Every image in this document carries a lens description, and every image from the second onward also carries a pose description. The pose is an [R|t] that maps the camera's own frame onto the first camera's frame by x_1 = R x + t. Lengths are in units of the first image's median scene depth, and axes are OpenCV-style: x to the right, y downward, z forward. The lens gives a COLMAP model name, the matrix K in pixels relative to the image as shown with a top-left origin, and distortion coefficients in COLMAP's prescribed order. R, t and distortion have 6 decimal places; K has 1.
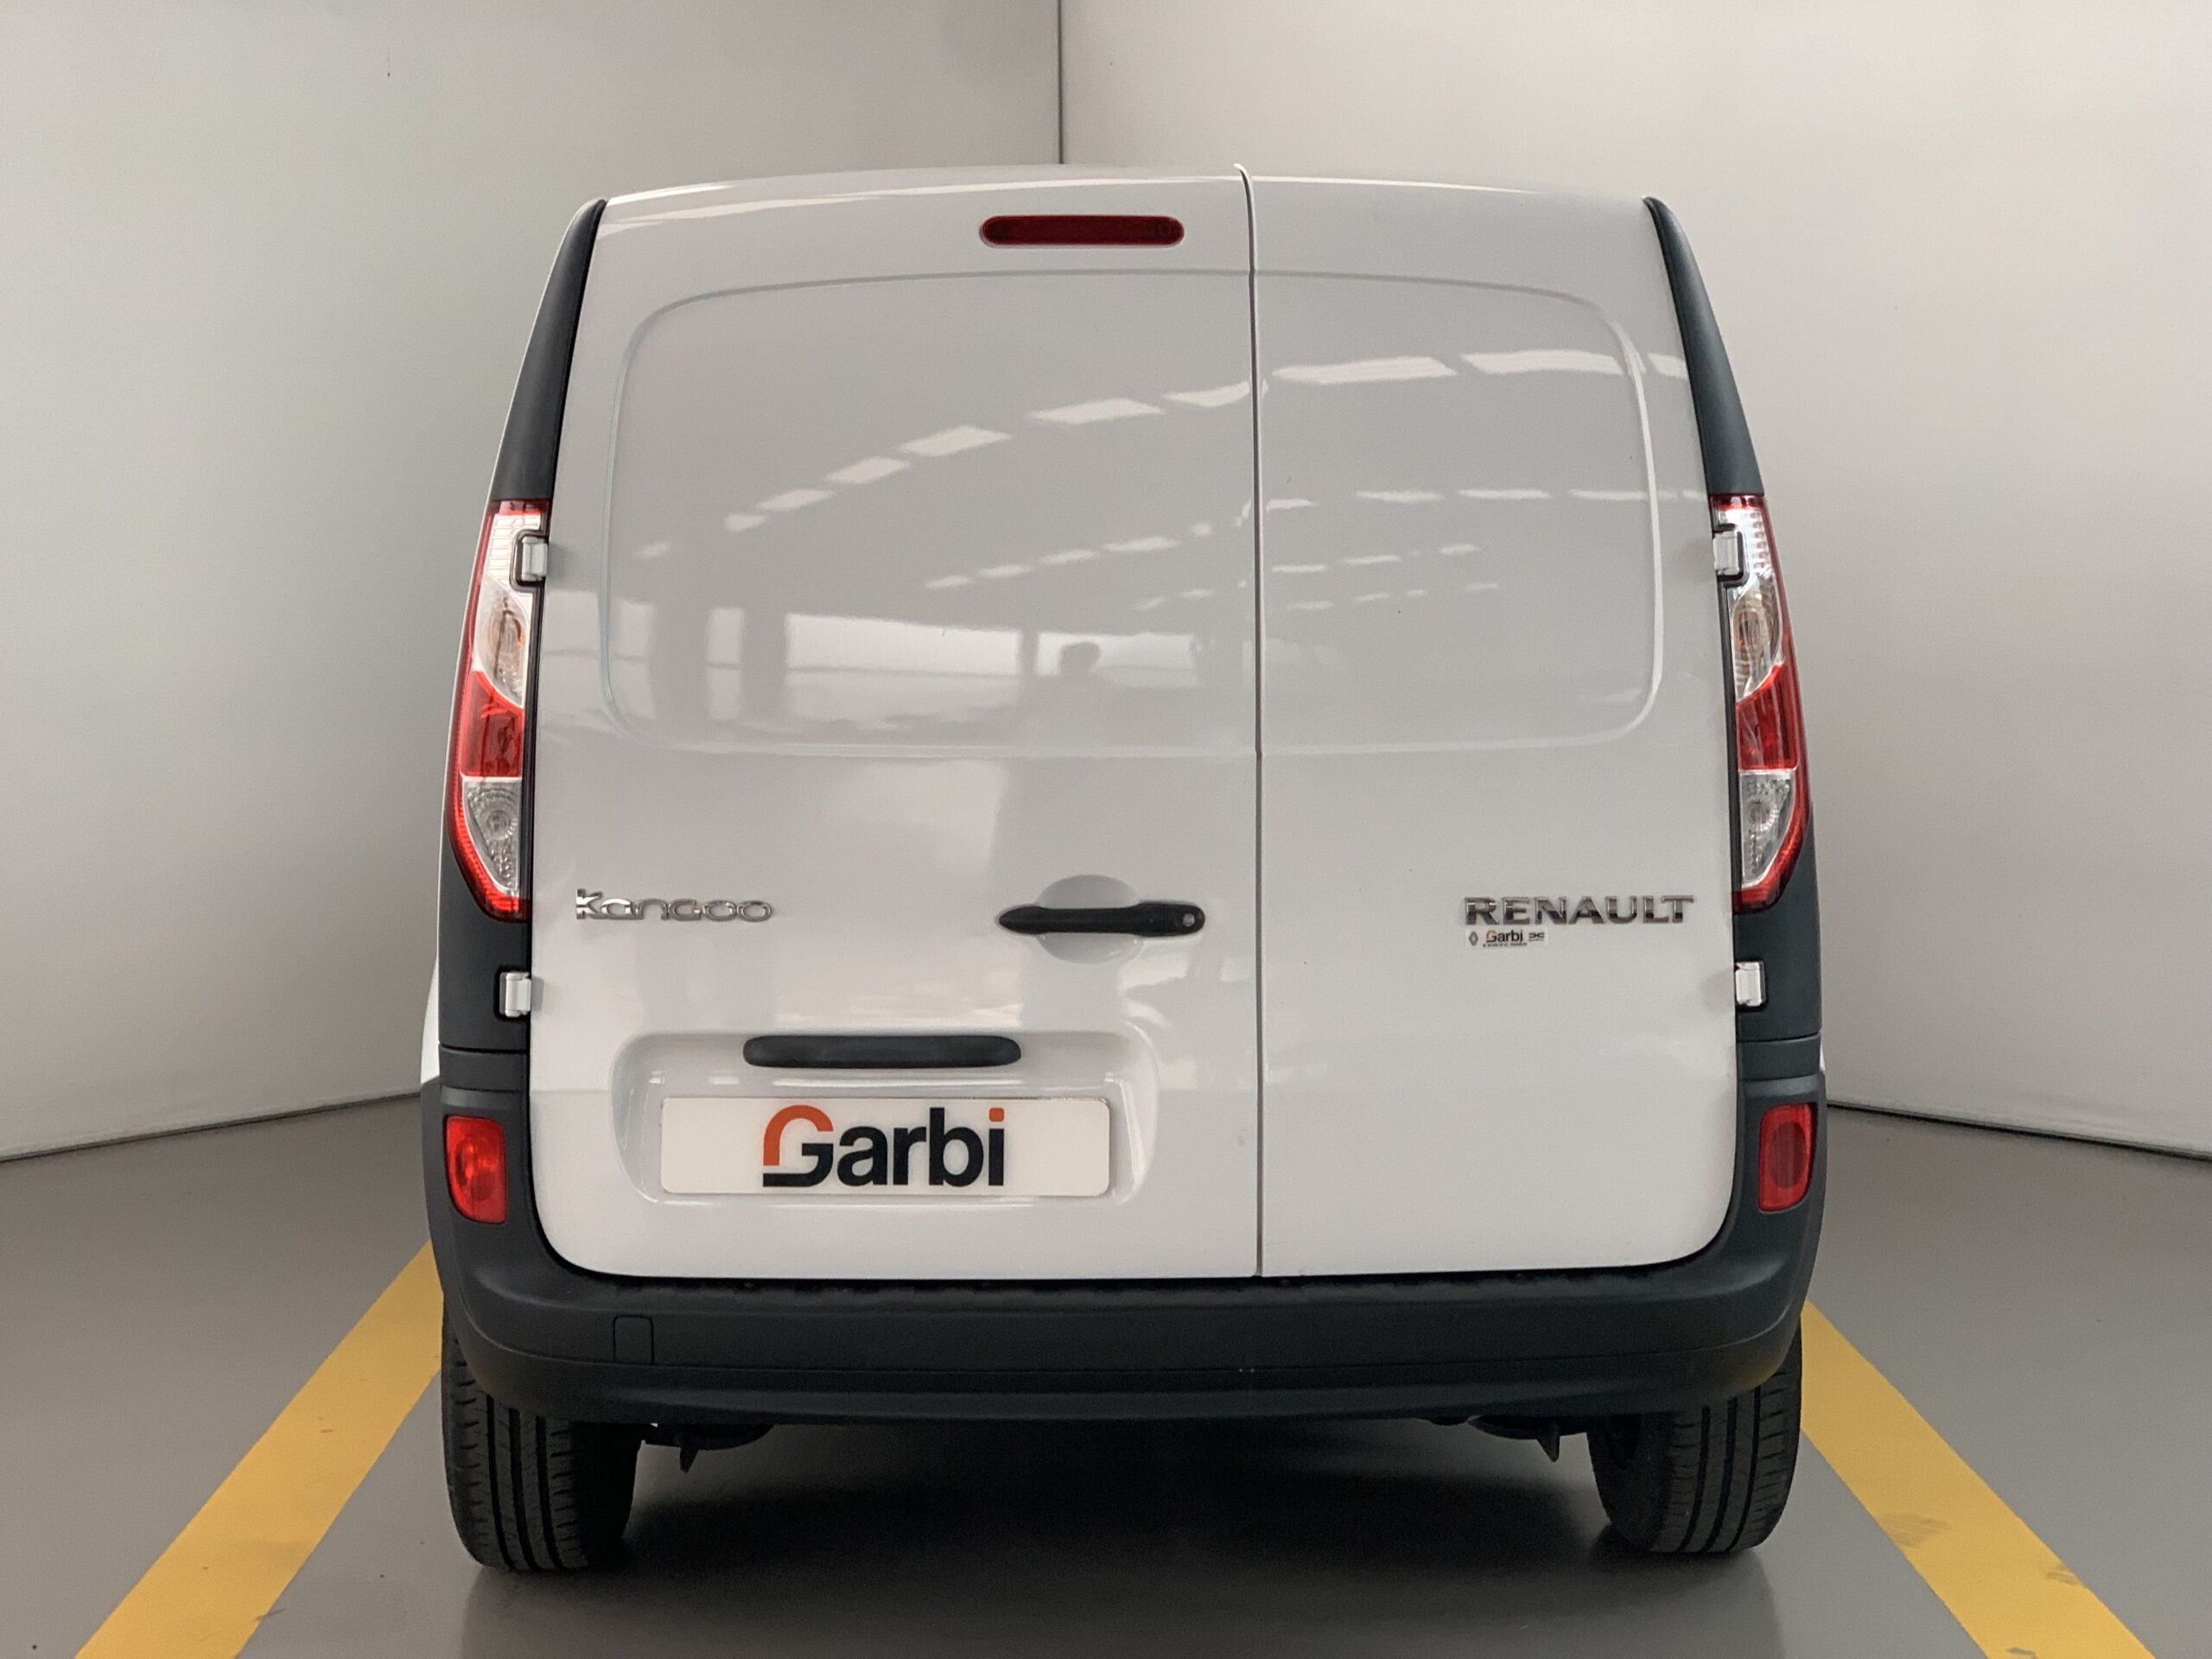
lens RADIAL K [[3356.1, 0, 1106.7], [0, 3356.1, 850.1], [0, 0, 1]] dist [0.031292, 0.000000]
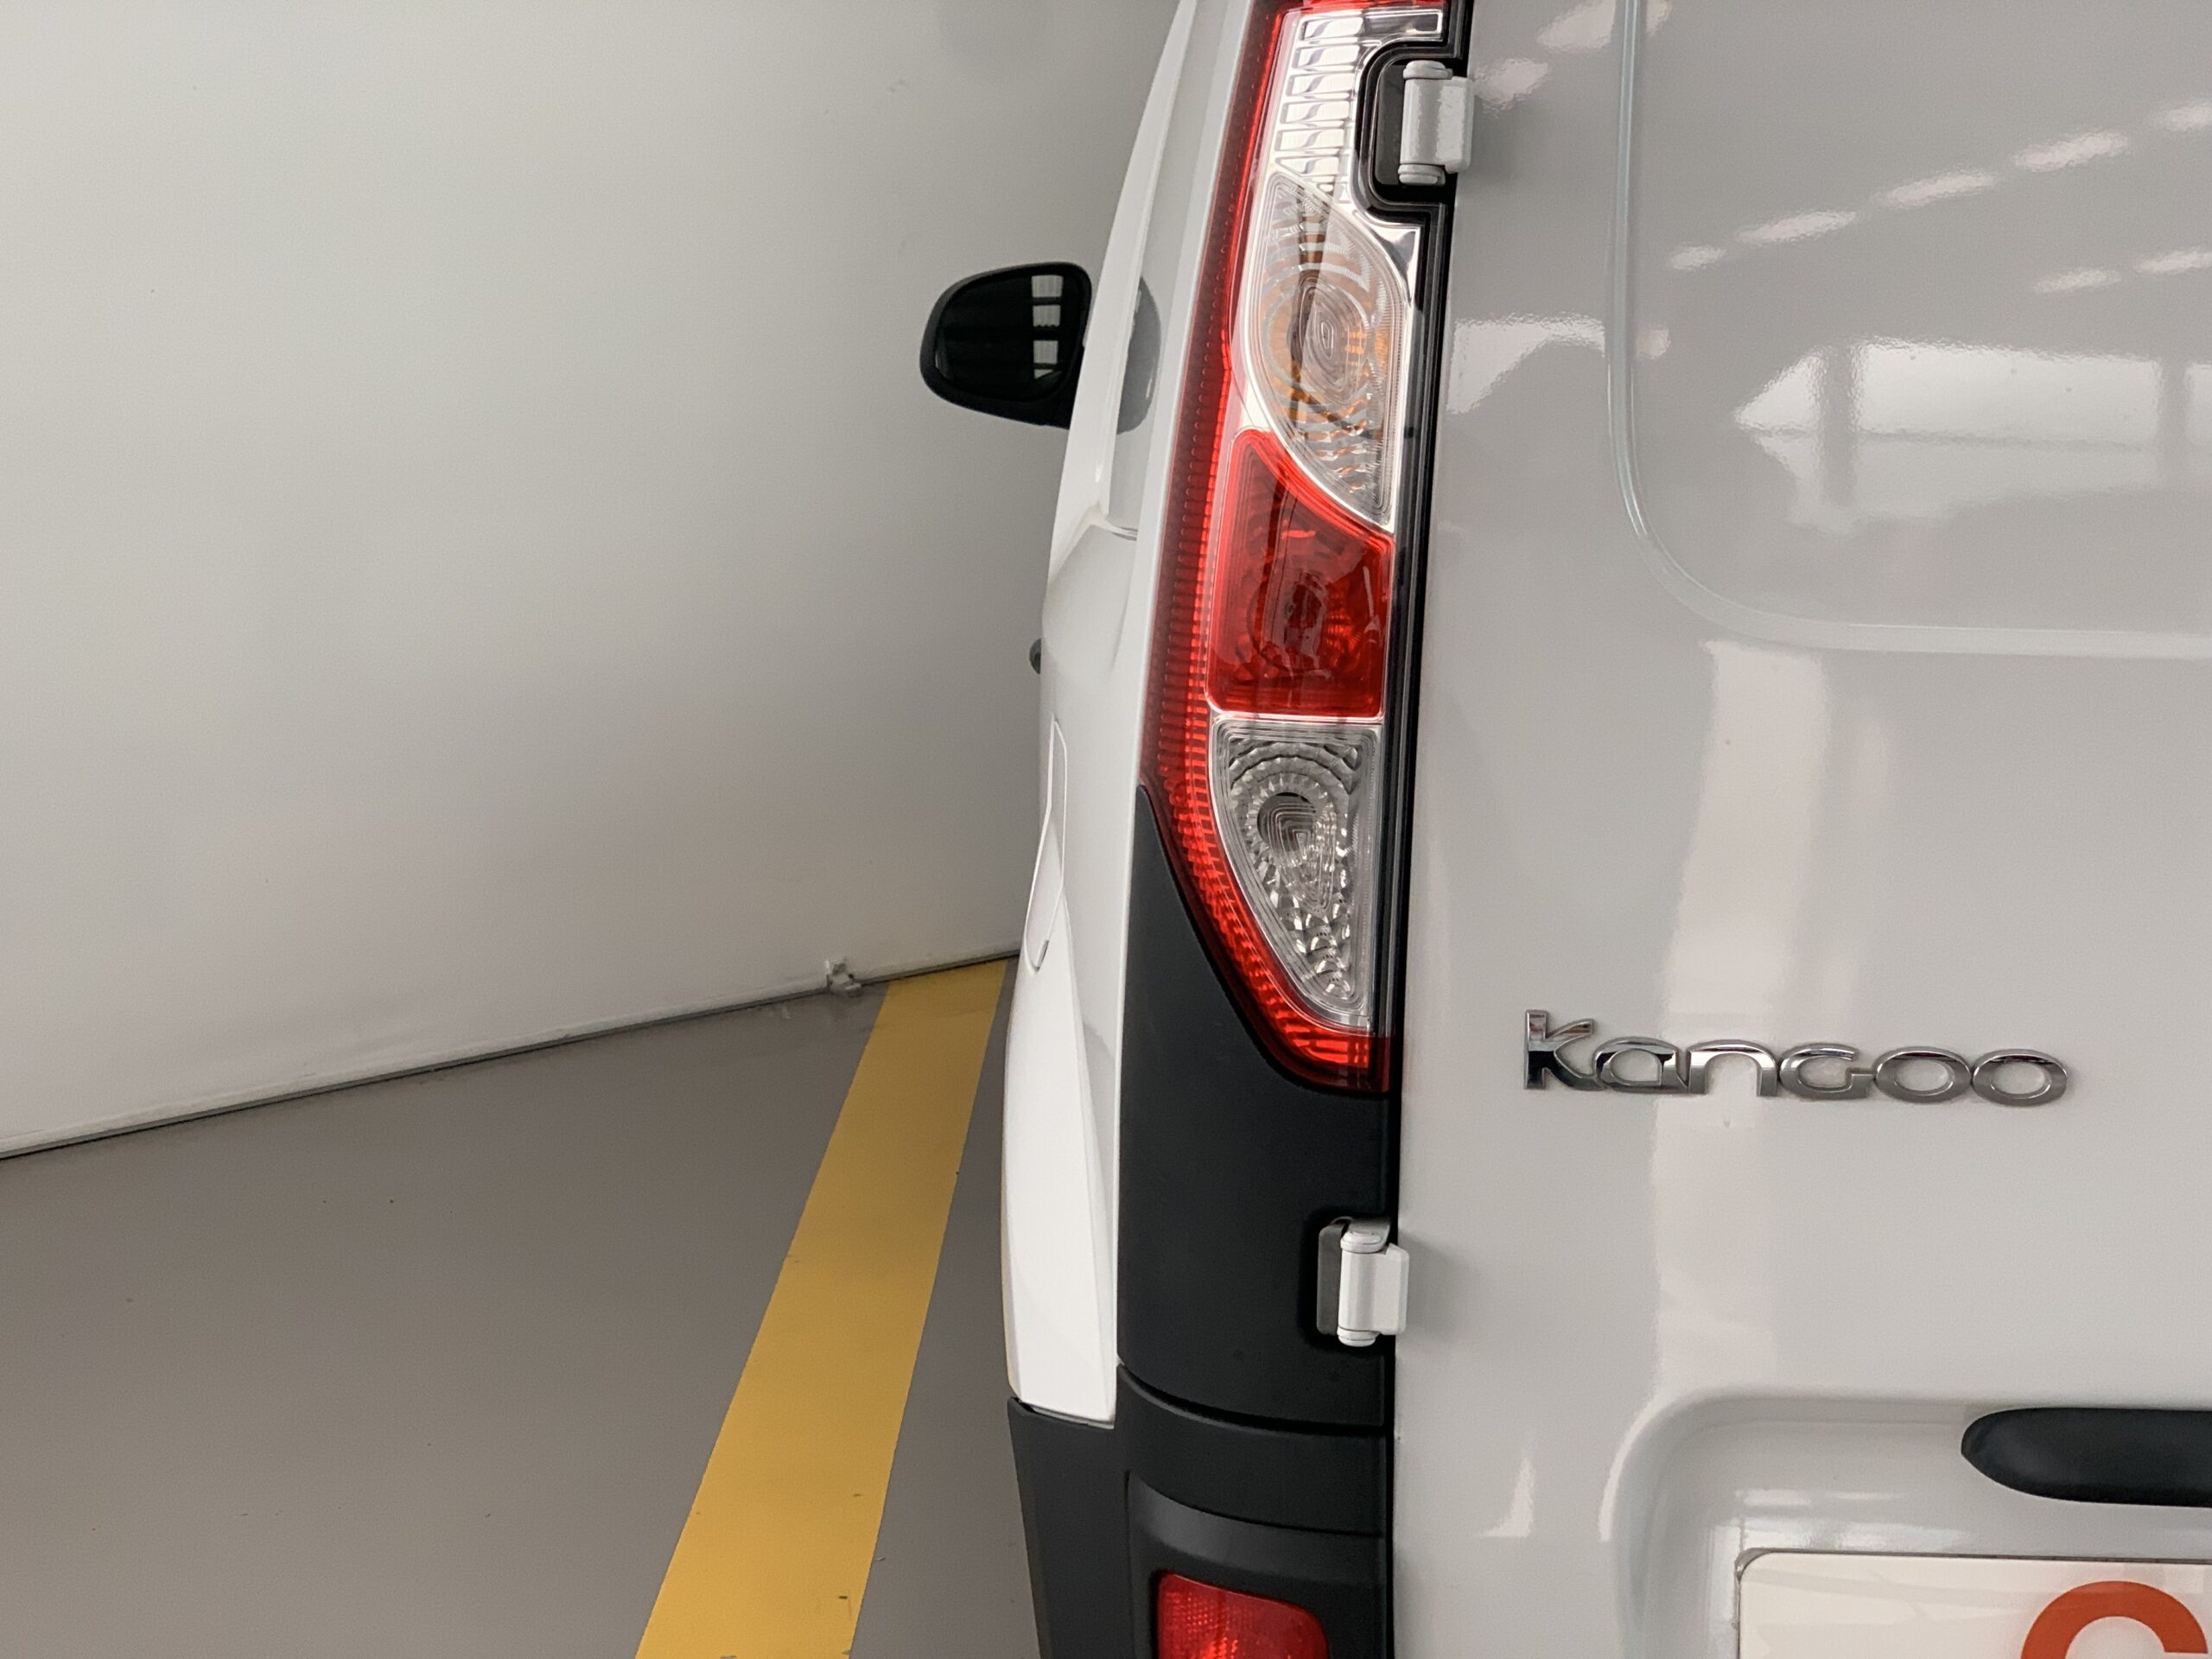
lens RADIAL K [[3356.1, 0, 1107.3], [0, 3356.1, 829.4], [0, 0, 1]] dist [0.031292, 0.000000]
pose [[0.999407, 0.002921, -0.034298, -0.192808], [-0.000214, 0.996901, 0.078666, -0.038505], [0.034421, -0.078612, 0.996311, 0.627317]]
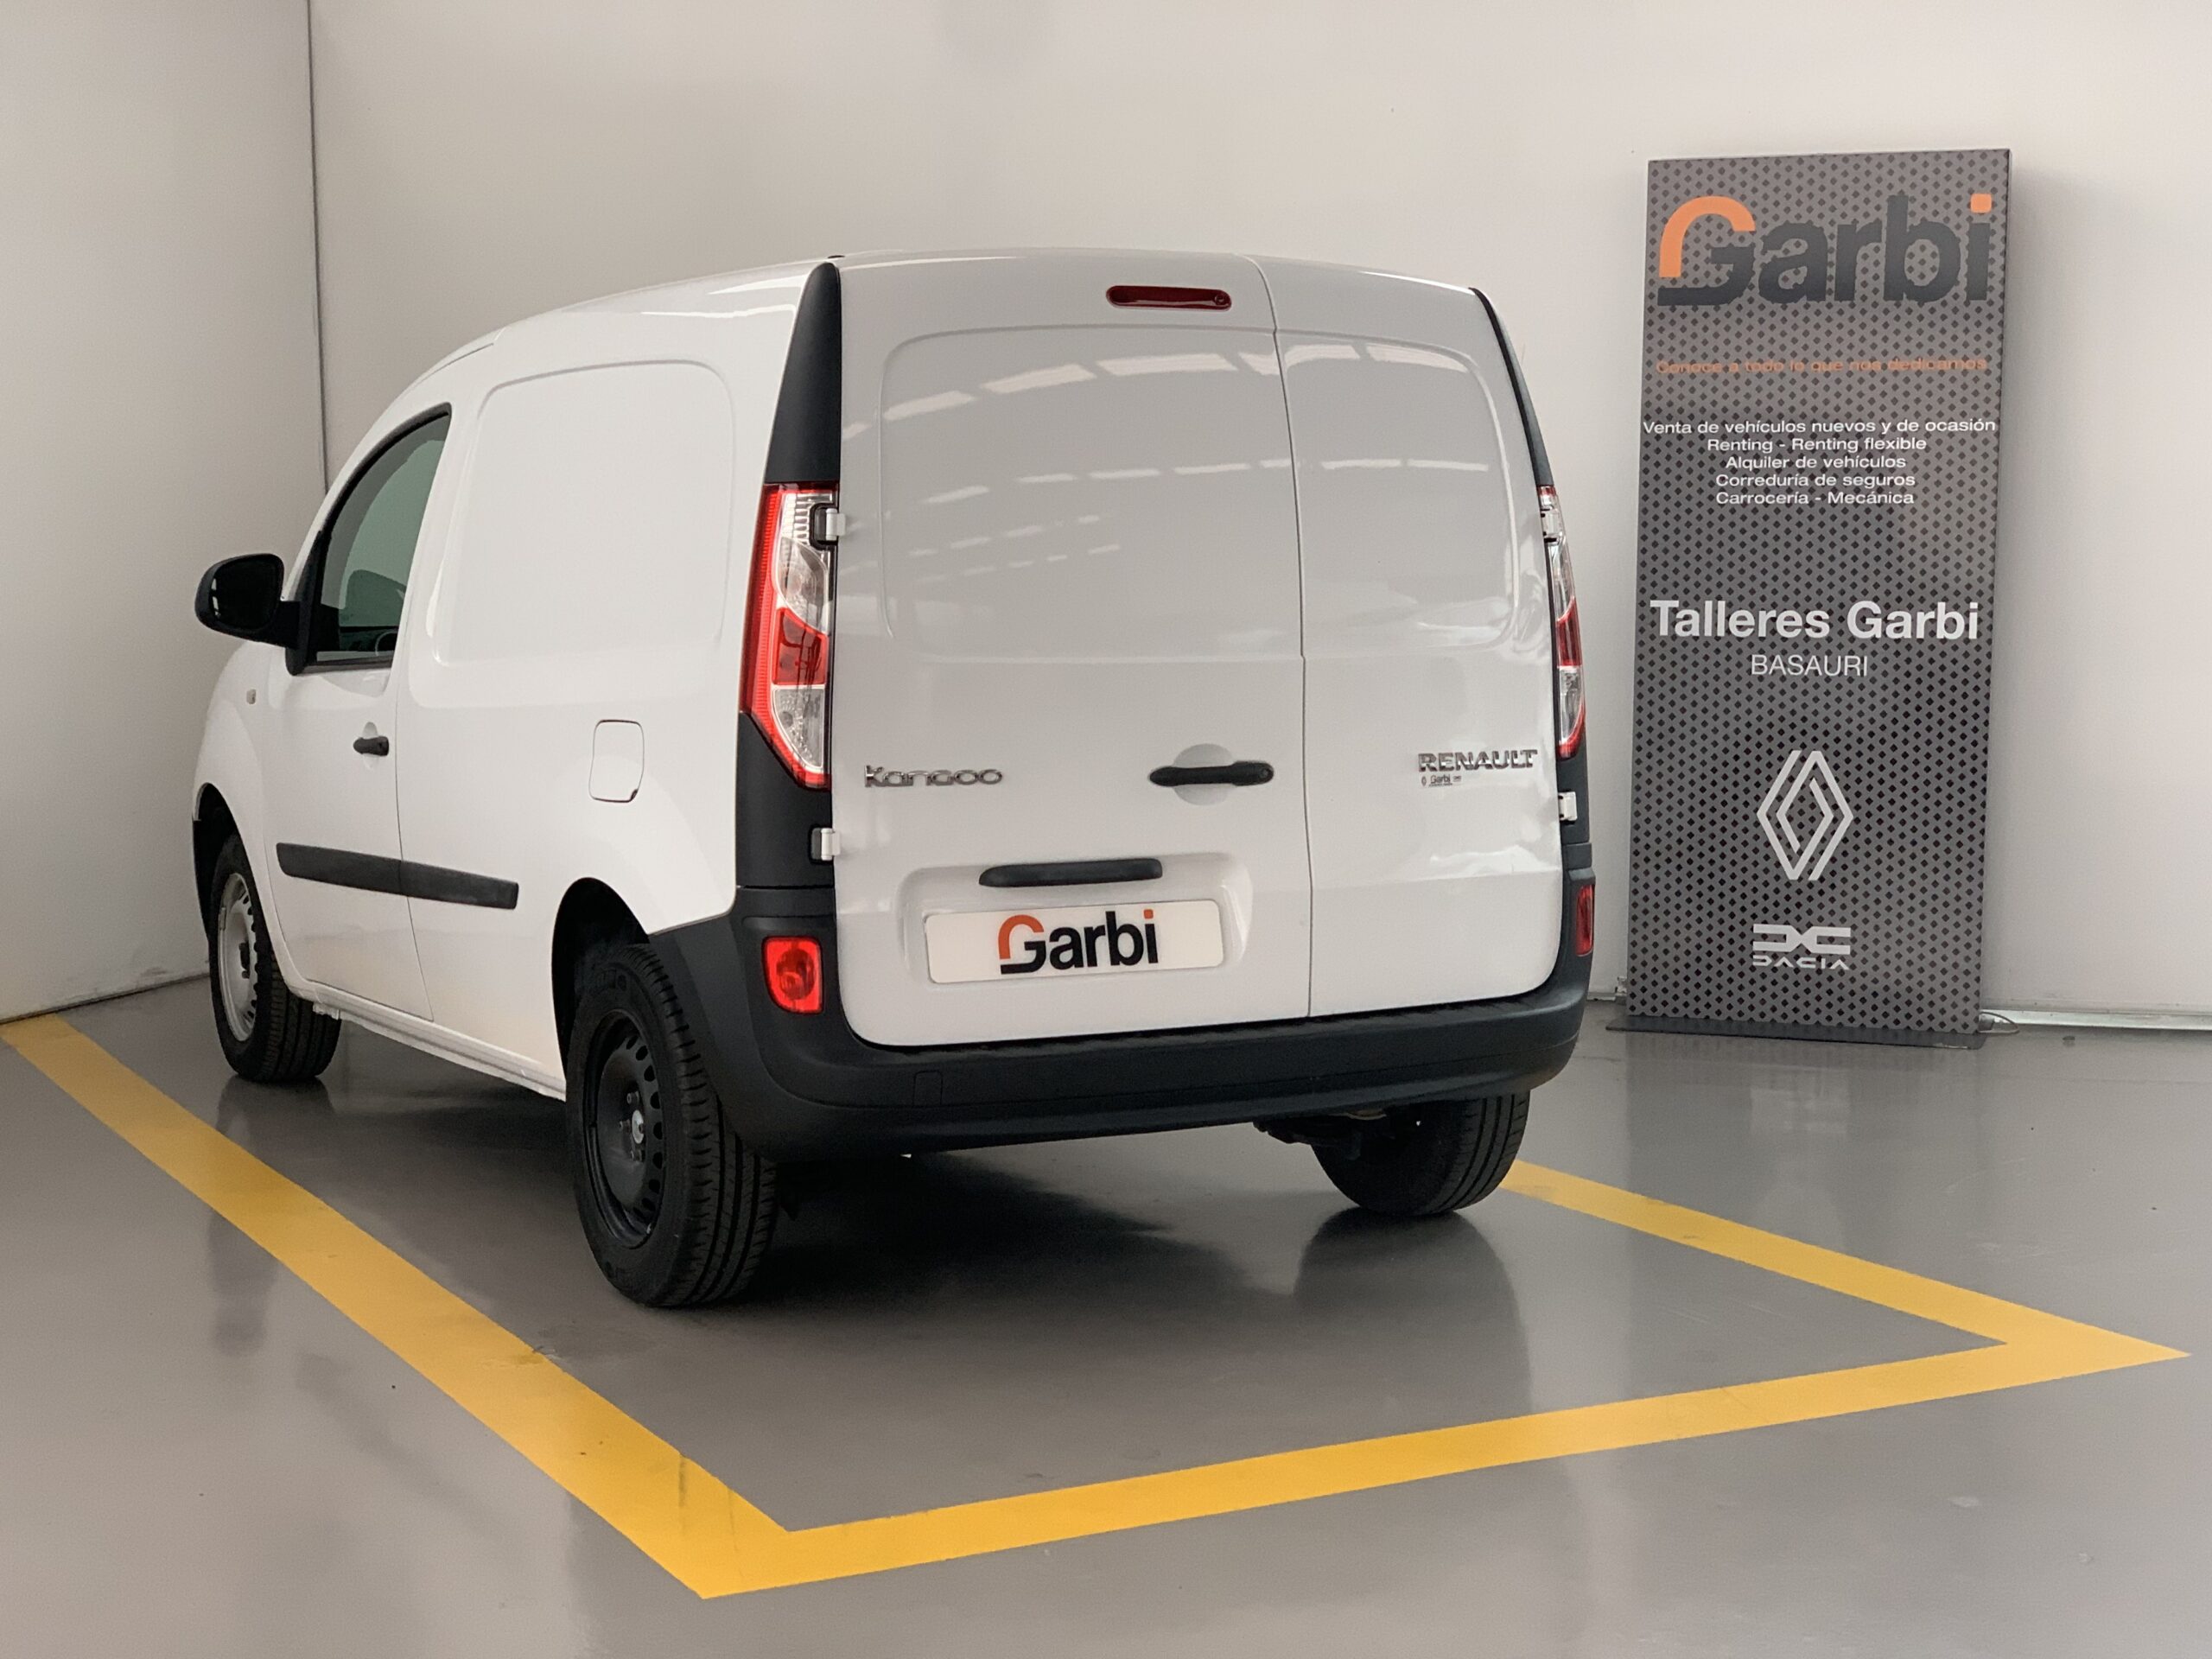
lens RADIAL K [[3356.1, 0, 1106.4], [0, 3356.1, 823.6], [0, 0, 1]] dist [0.031292, 0.000000]
pose [[0.882611, -0.035861, 0.468735, -0.715750], [0.036521, 0.999303, 0.007686, 0.028524], [-0.468684, 0.010334, 0.883305, -0.254383]]
